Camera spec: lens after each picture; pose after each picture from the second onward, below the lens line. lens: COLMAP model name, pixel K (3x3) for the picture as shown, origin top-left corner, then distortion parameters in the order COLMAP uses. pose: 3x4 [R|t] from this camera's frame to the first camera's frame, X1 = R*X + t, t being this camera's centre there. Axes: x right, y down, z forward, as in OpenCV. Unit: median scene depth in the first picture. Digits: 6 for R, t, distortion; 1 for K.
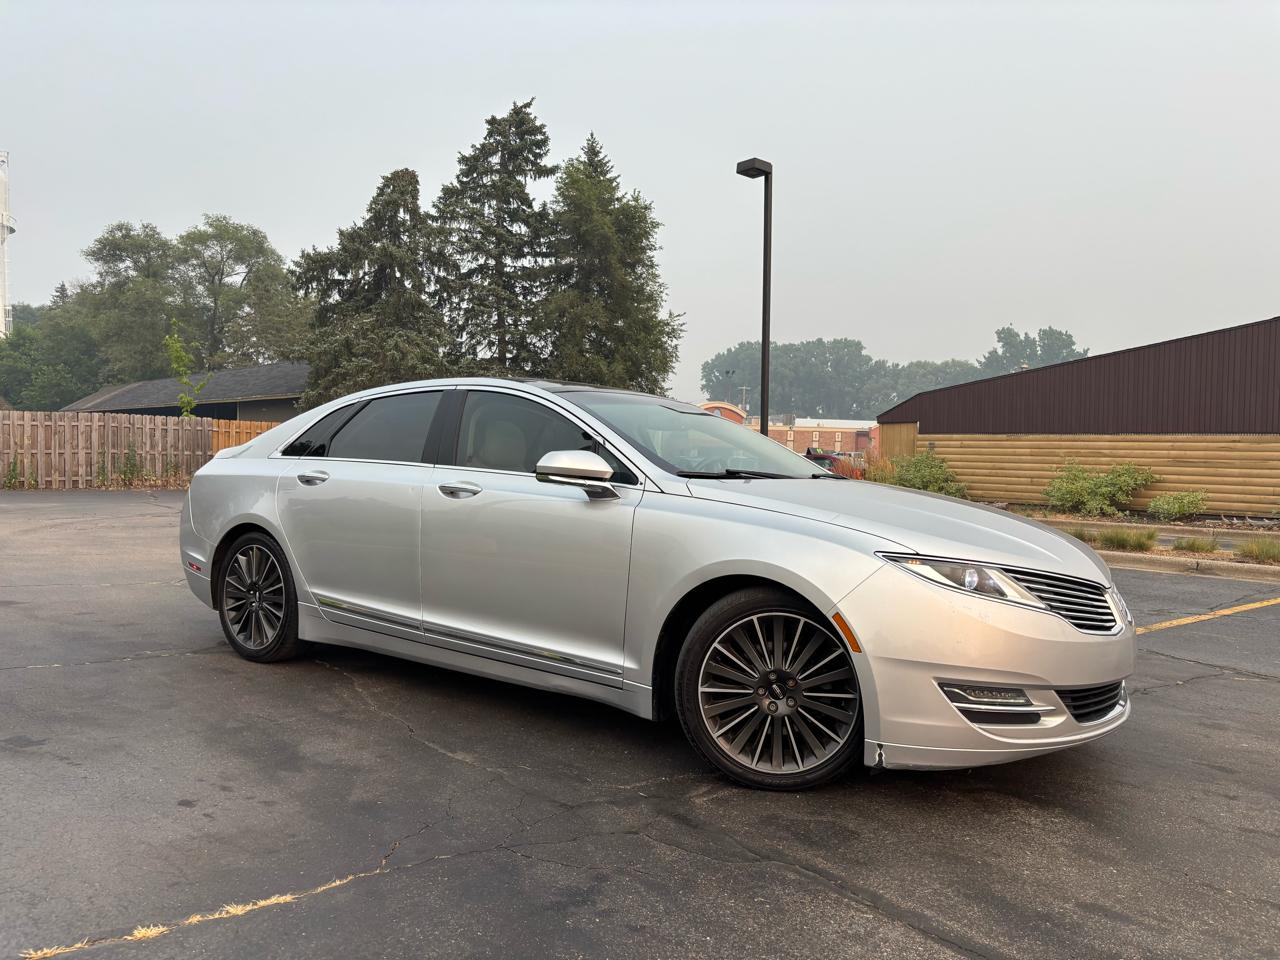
lens RADIAL K [[986.7, 0, 647.0], [0, 986.7, 490.6], [0, 0, 1]] dist [0.050357, -0.068089]
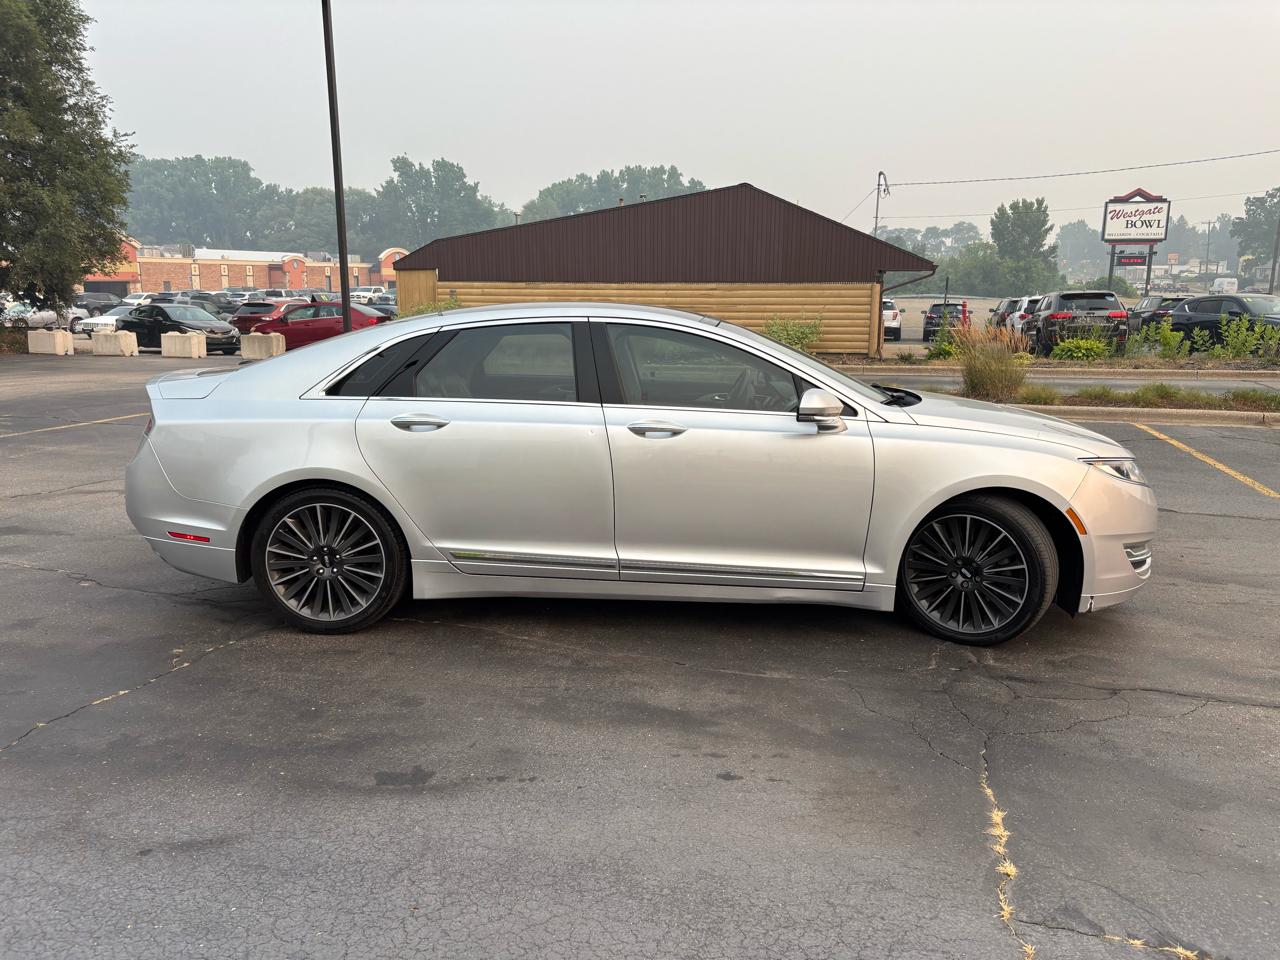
lens RADIAL K [[965.2, 0, 659.1], [0, 965.2, 516.0], [0, 0, 1]] dist [0.045590, -0.066321]
pose [[0.821299, -0.144976, 0.551770, -0.130043], [0.033914, 0.977869, 0.206452, -0.020566], [-0.569490, -0.150846, 0.808039, 0.032732]]
